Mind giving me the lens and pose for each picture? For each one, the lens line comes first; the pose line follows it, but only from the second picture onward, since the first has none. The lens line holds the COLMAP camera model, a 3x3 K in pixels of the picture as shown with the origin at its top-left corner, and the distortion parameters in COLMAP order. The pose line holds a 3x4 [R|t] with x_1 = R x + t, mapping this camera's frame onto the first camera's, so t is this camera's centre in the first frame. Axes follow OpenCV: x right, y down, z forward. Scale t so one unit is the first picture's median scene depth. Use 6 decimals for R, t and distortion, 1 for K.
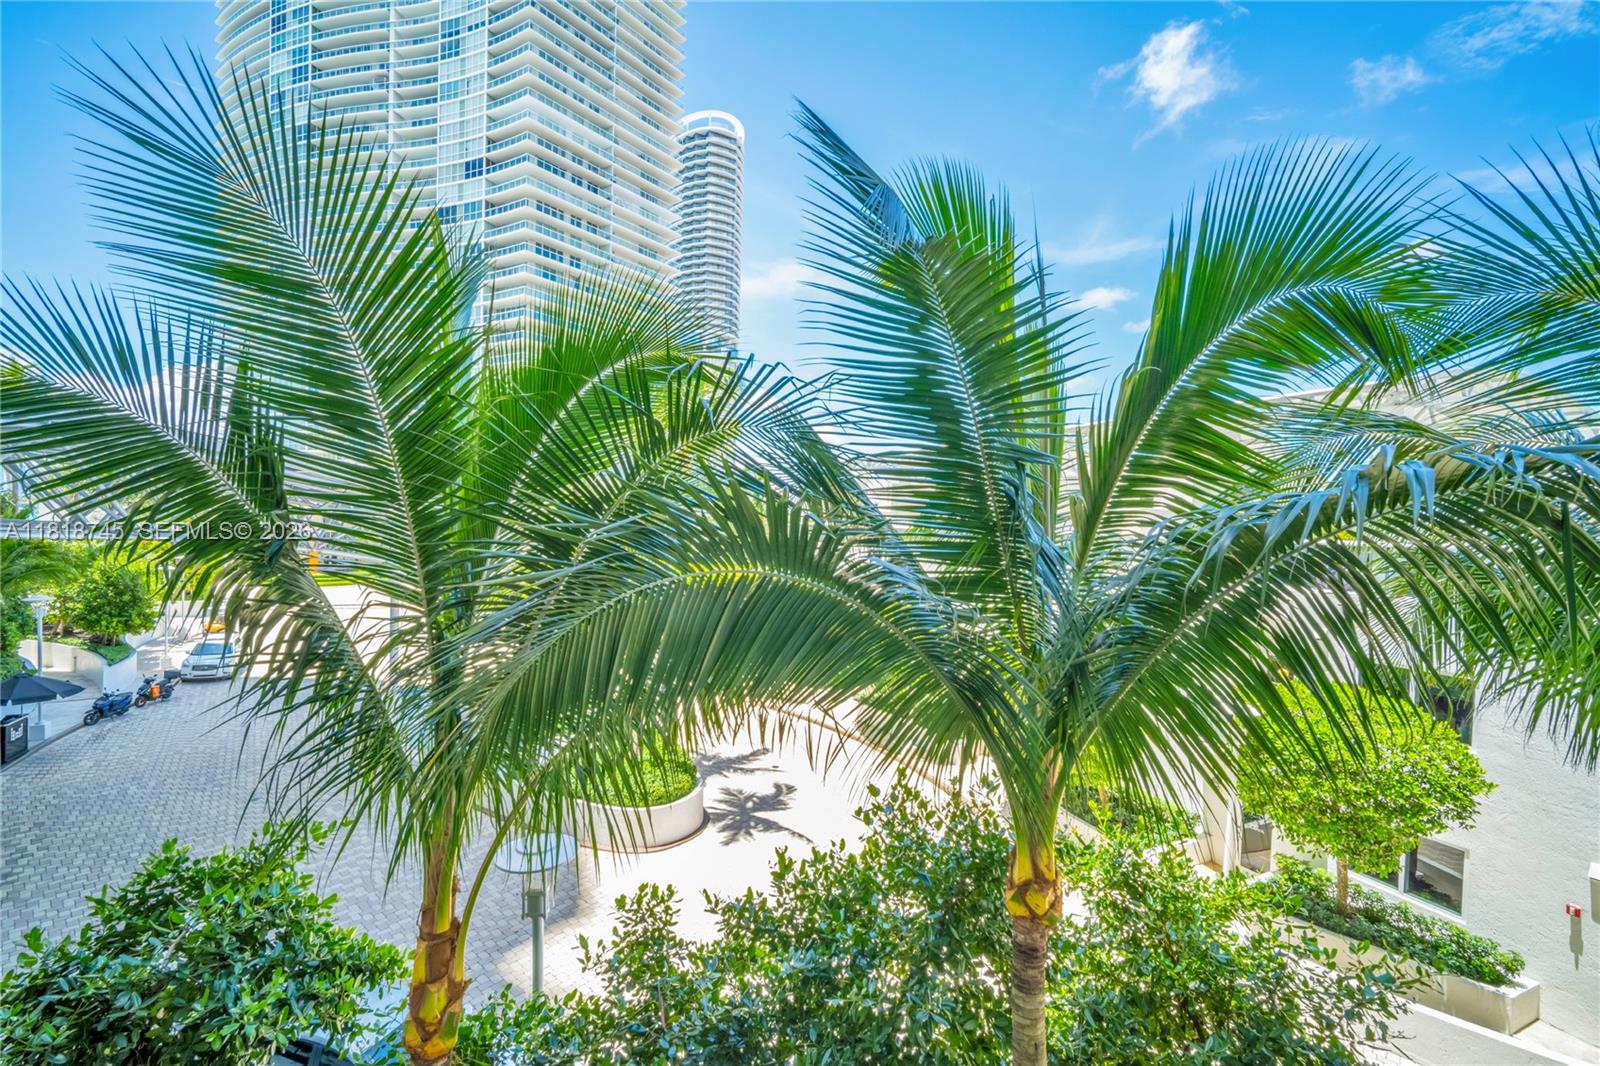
lens RADIAL K [[689.8, 0, 801.8], [0, 689.8, 540.4], [0, 0, 1]] dist [-0.015128, 0.007068]
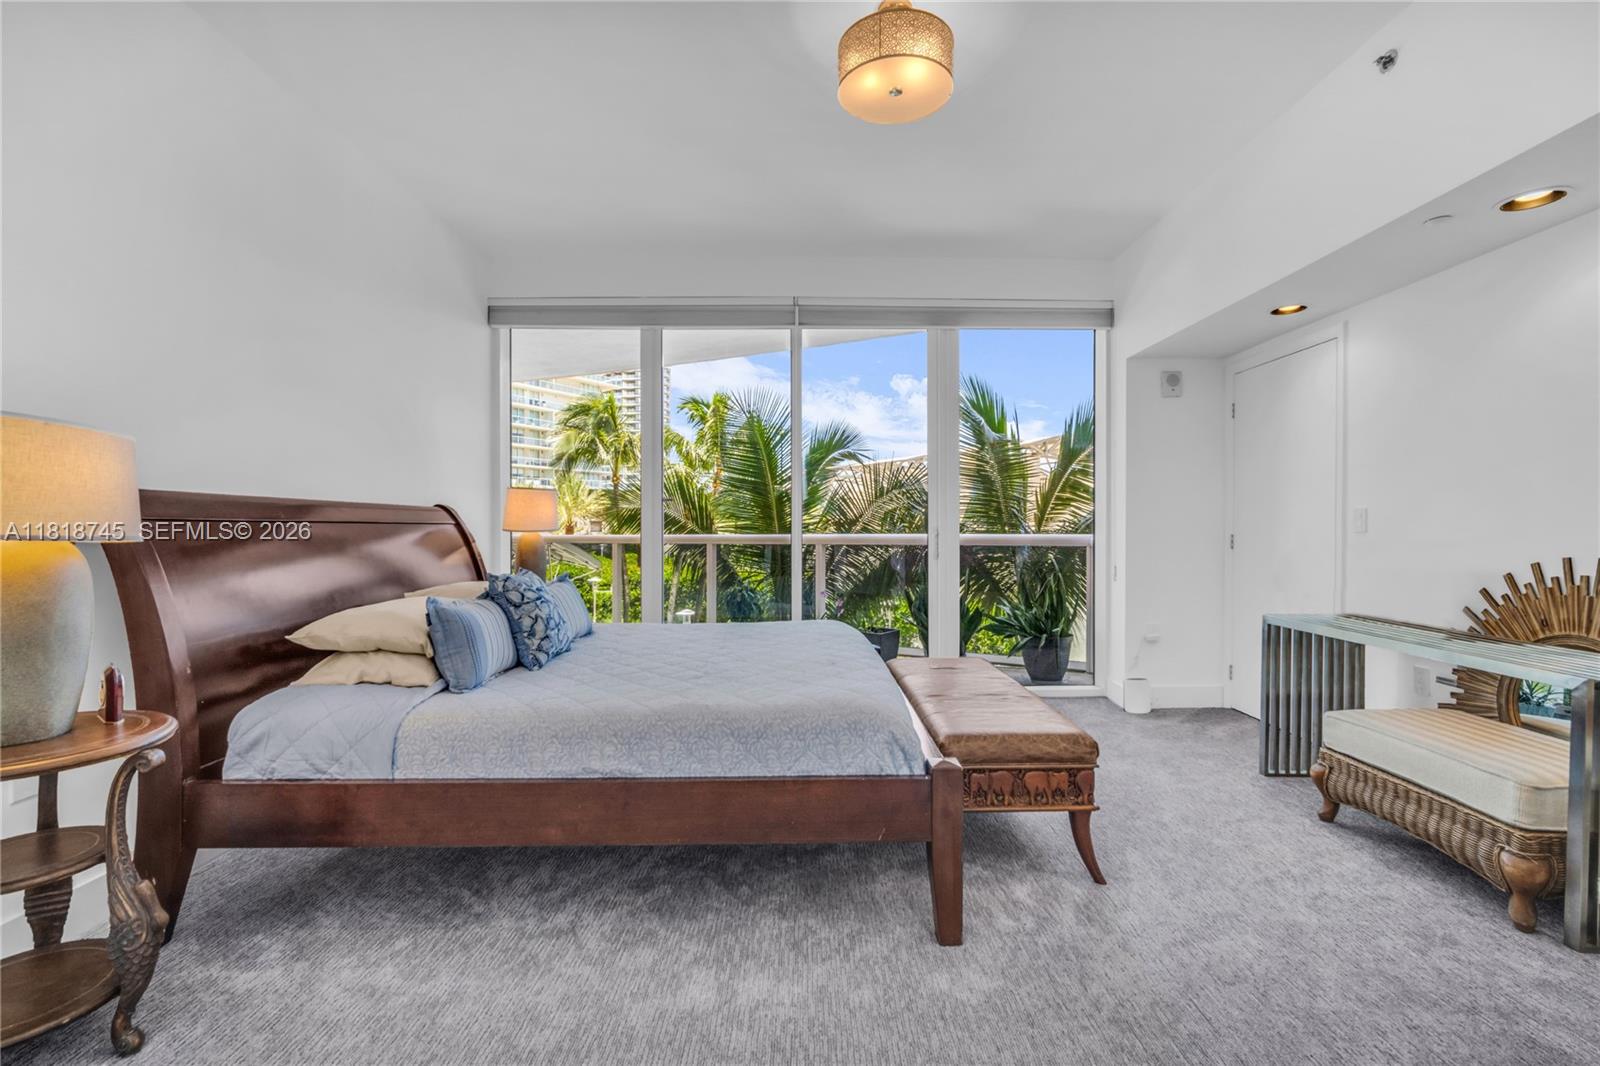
lens RADIAL K [[691.1, 0, 800.0], [0, 691.1, 533.0], [0, 0, 1]] dist [-0.007871, 0.000730]
pose [[0.994912, -0.025618, 0.097437, -0.198685], [0.027157, 0.999526, -0.014501, 0.007965], [-0.097019, 0.017074, 0.995136, -0.403526]]
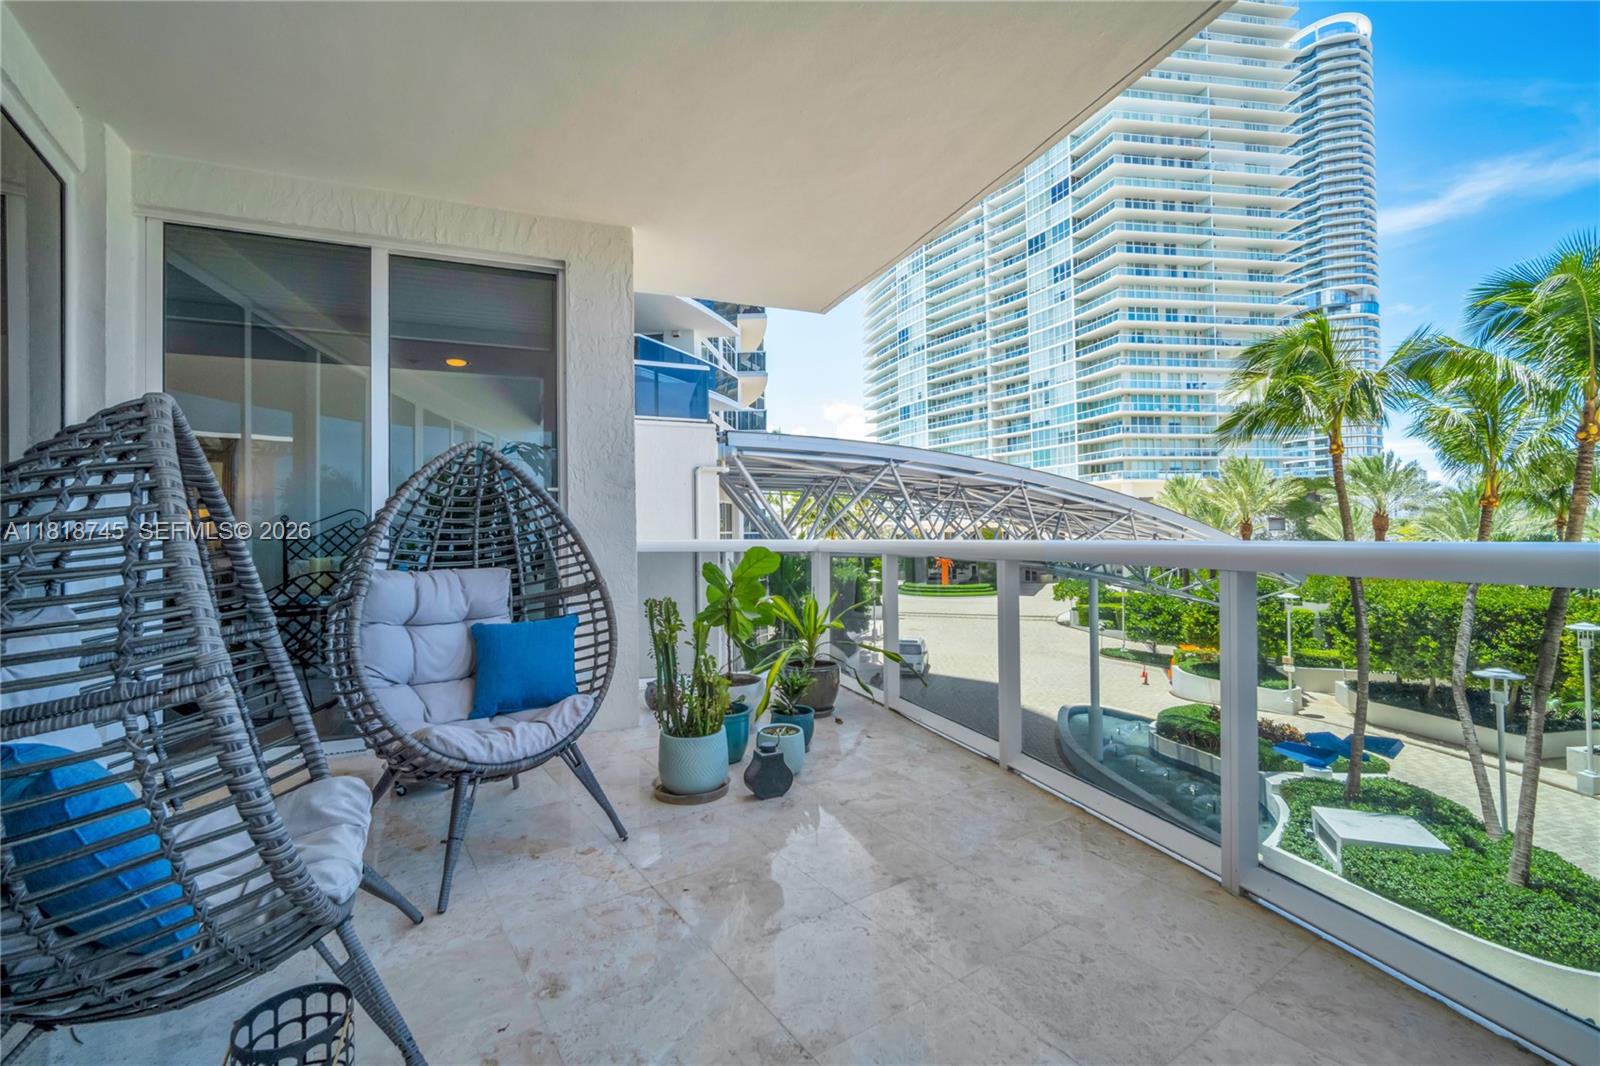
lens RADIAL K [[698.5, 0, 802.3], [0, 698.5, 519.1], [0, 0, 1]] dist [-0.003907, 0.000605]
pose [[0.709004, -0.049871, -0.703439, -0.333109], [0.014965, 0.998336, -0.055695, -0.003291], [0.705046, 0.028961, 0.708570, 0.028561]]
